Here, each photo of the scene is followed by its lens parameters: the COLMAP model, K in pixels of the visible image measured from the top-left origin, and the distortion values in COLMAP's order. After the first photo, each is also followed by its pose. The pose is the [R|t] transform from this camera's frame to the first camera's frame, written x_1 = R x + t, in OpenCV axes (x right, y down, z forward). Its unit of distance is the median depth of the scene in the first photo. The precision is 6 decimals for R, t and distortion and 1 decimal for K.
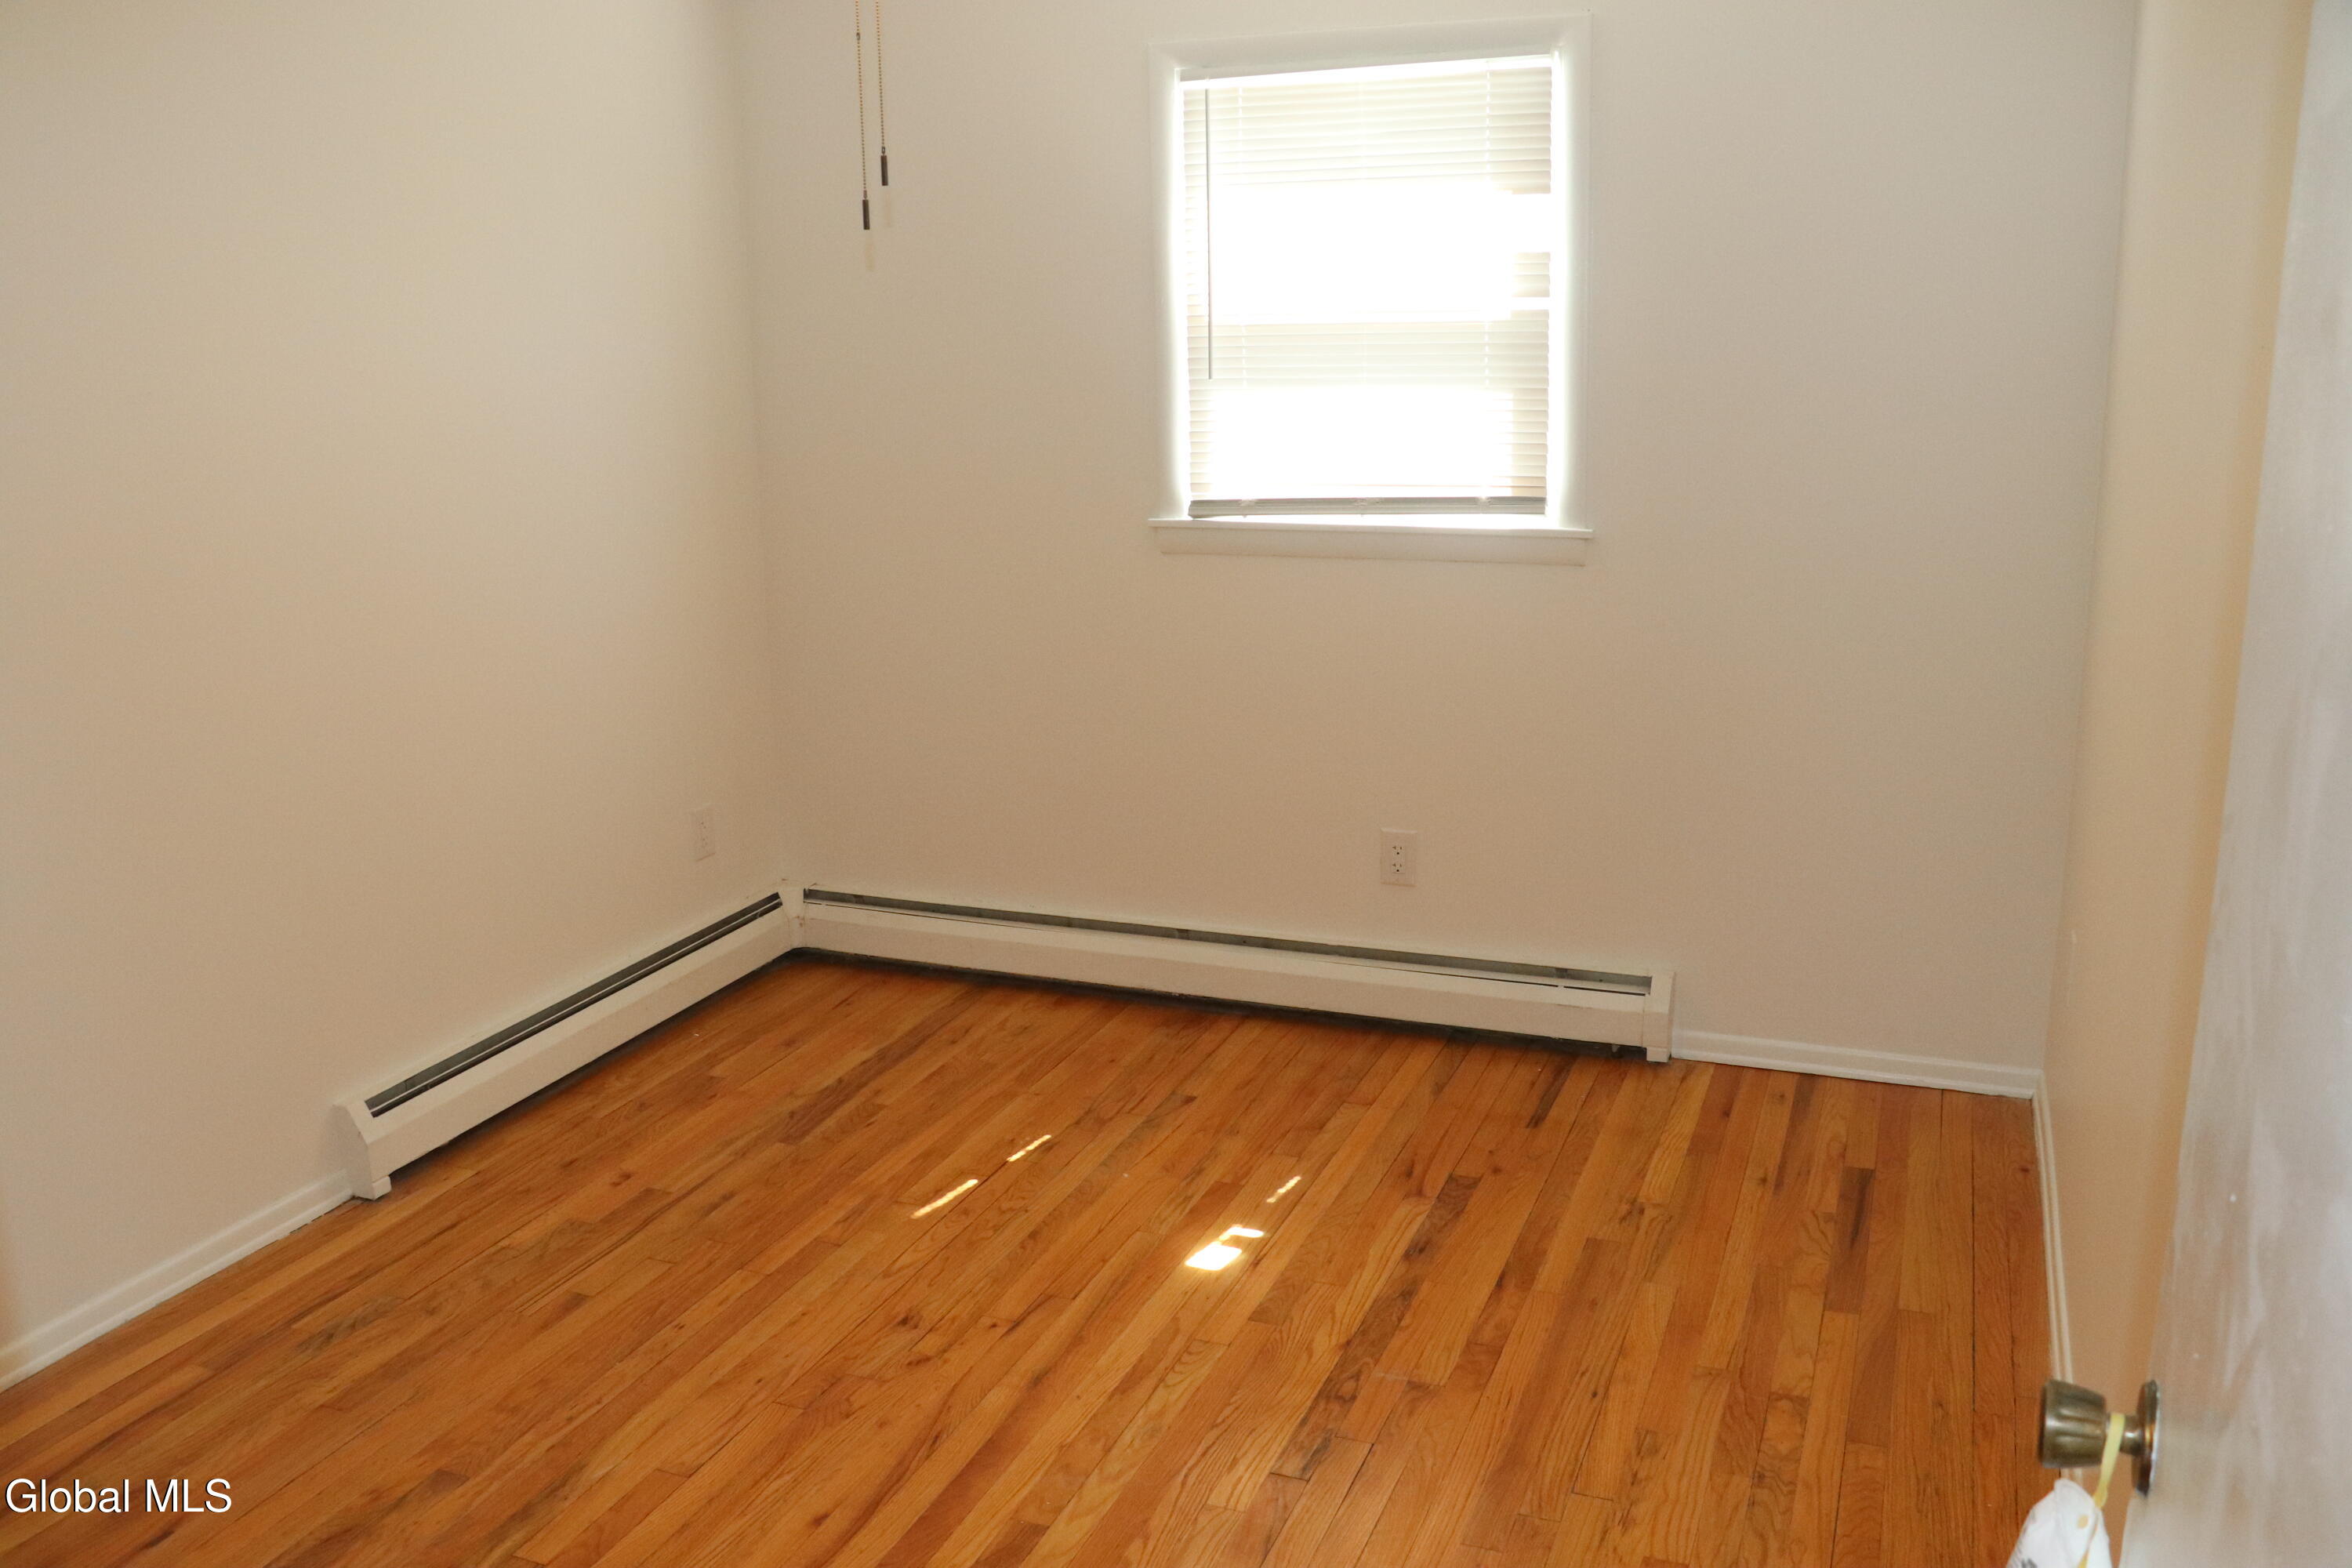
lens RADIAL K [[1946.6, 0, 1162.2], [0, 1946.6, 791.2], [0, 0, 1]] dist [-0.185445, 0.168643]
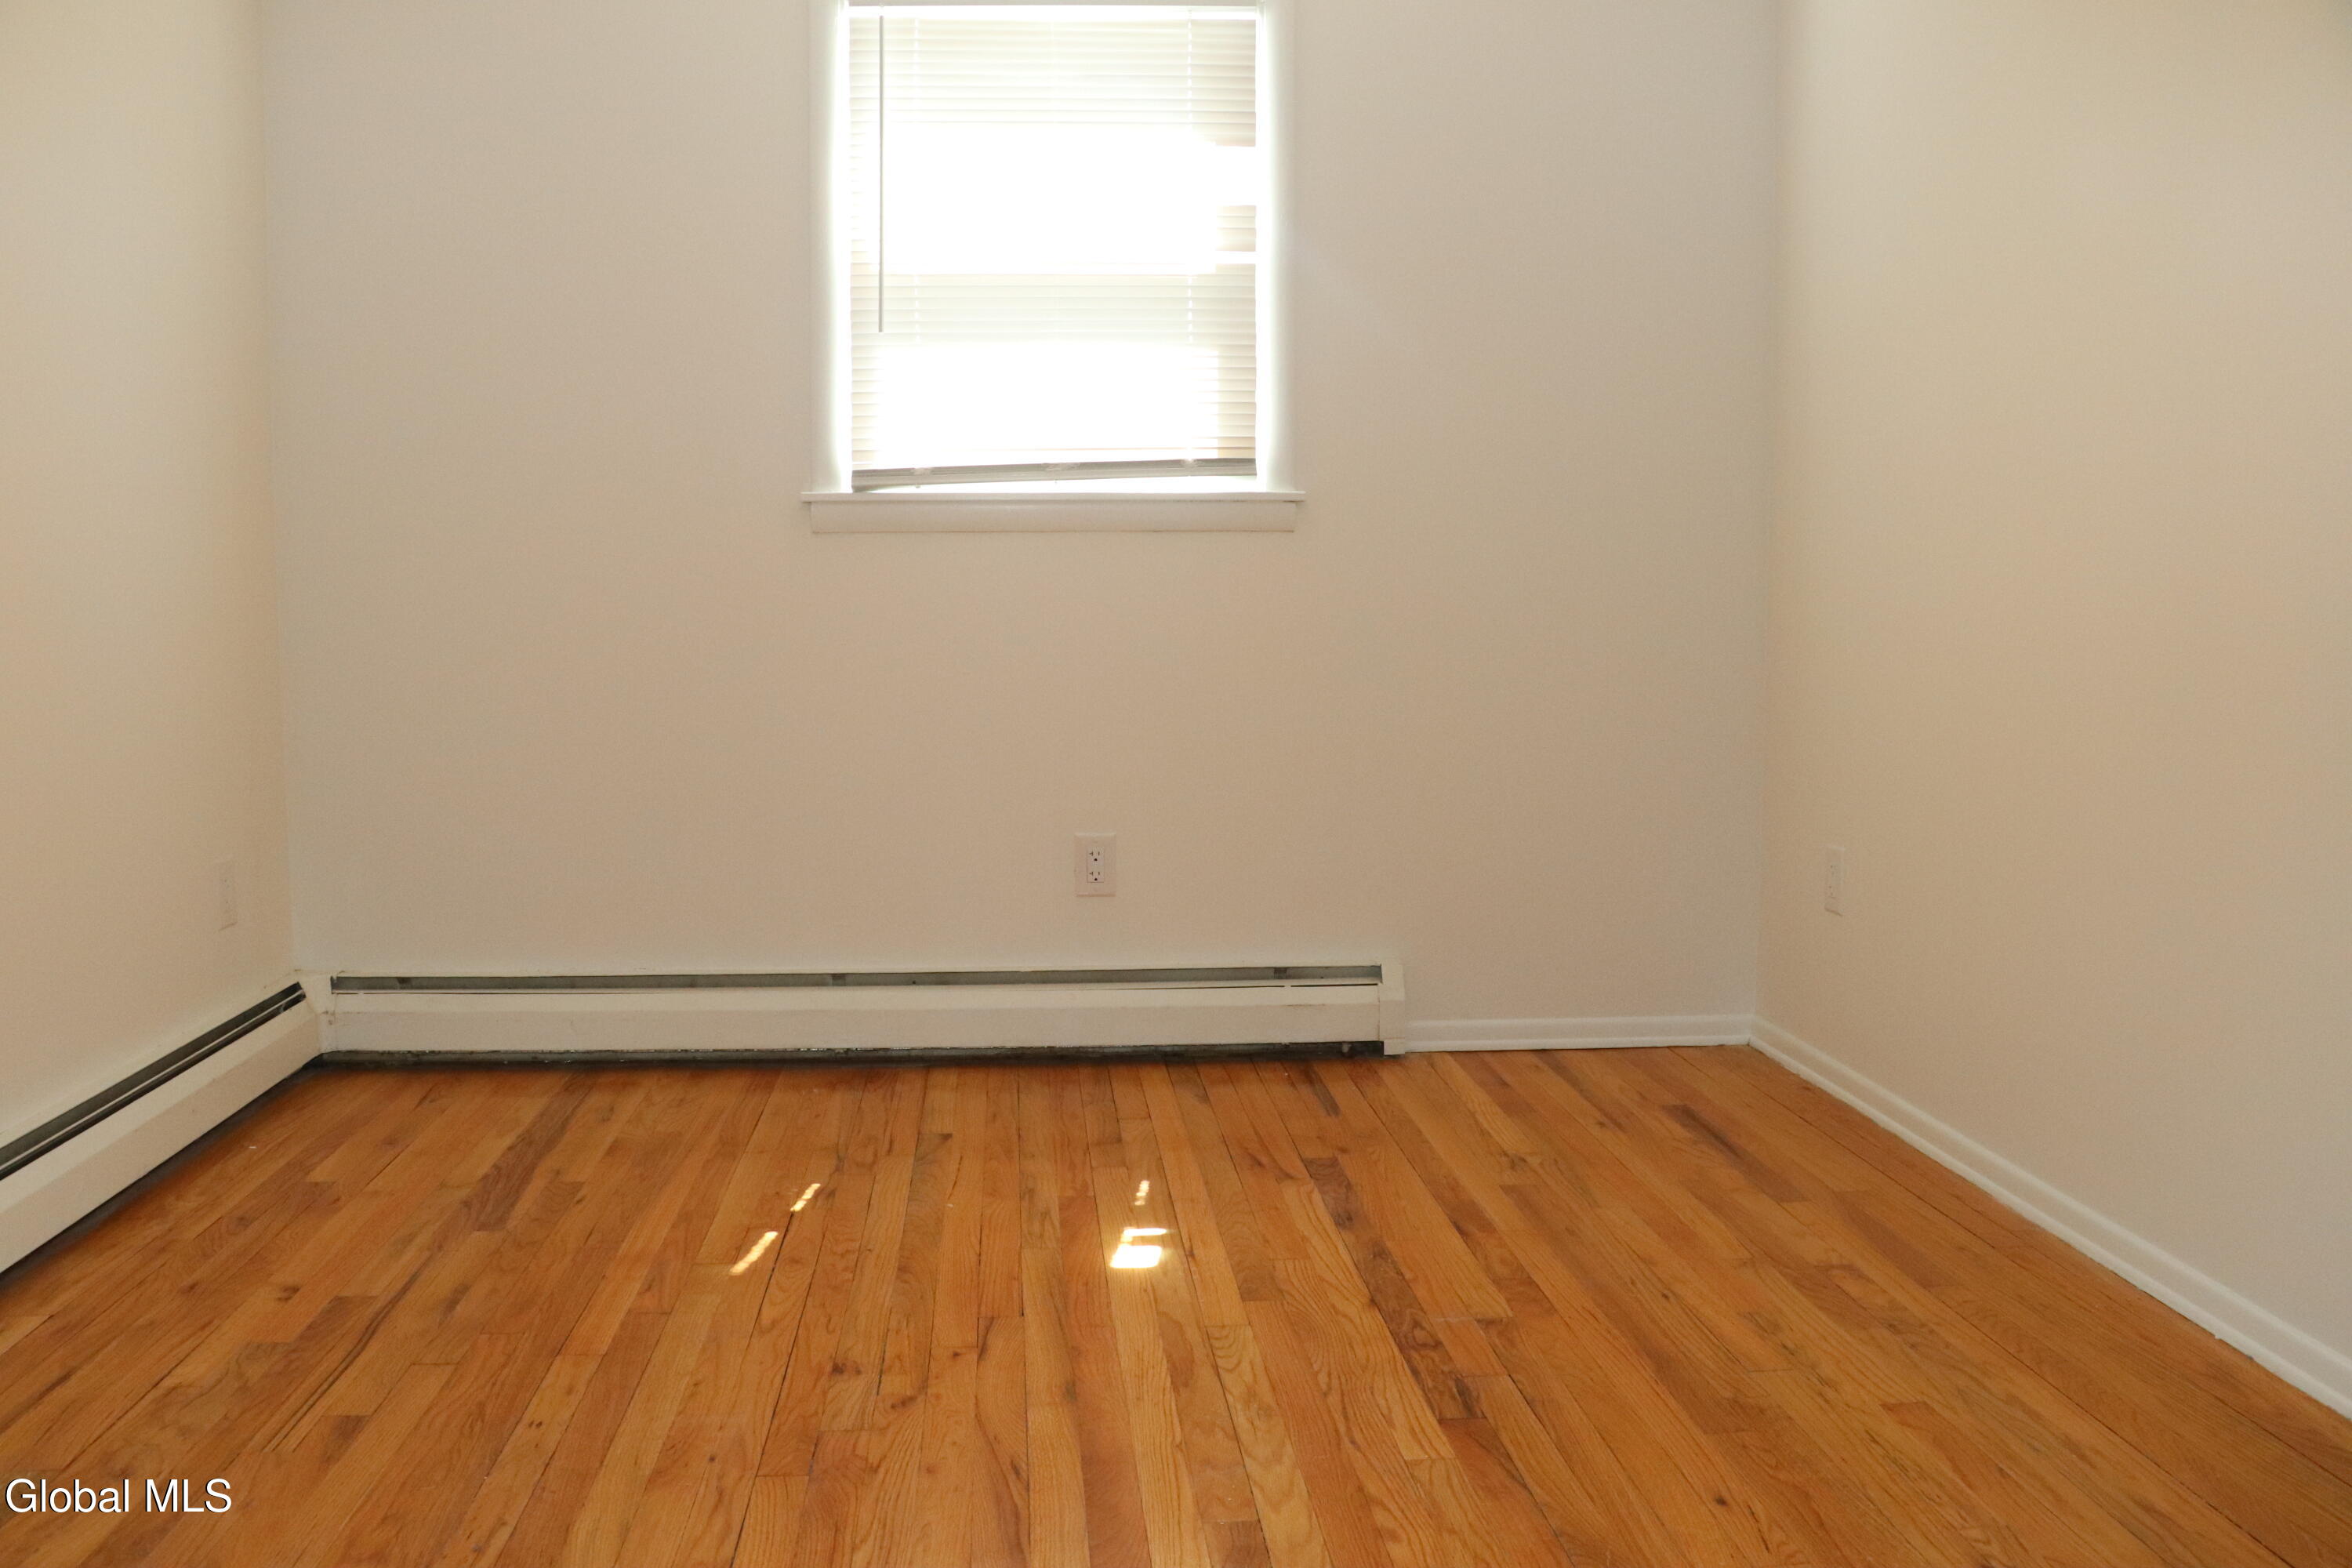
lens RADIAL K [[1946.6, 0, 1162.2], [0, 1946.6, 791.2], [0, 0, 1]] dist [-0.185445, 0.168643]
pose [[0.894725, -0.027607, 0.445764, -0.273434], [0.090401, 0.988622, -0.120222, 0.121180], [-0.437374, 0.147863, 0.887040, 0.195057]]
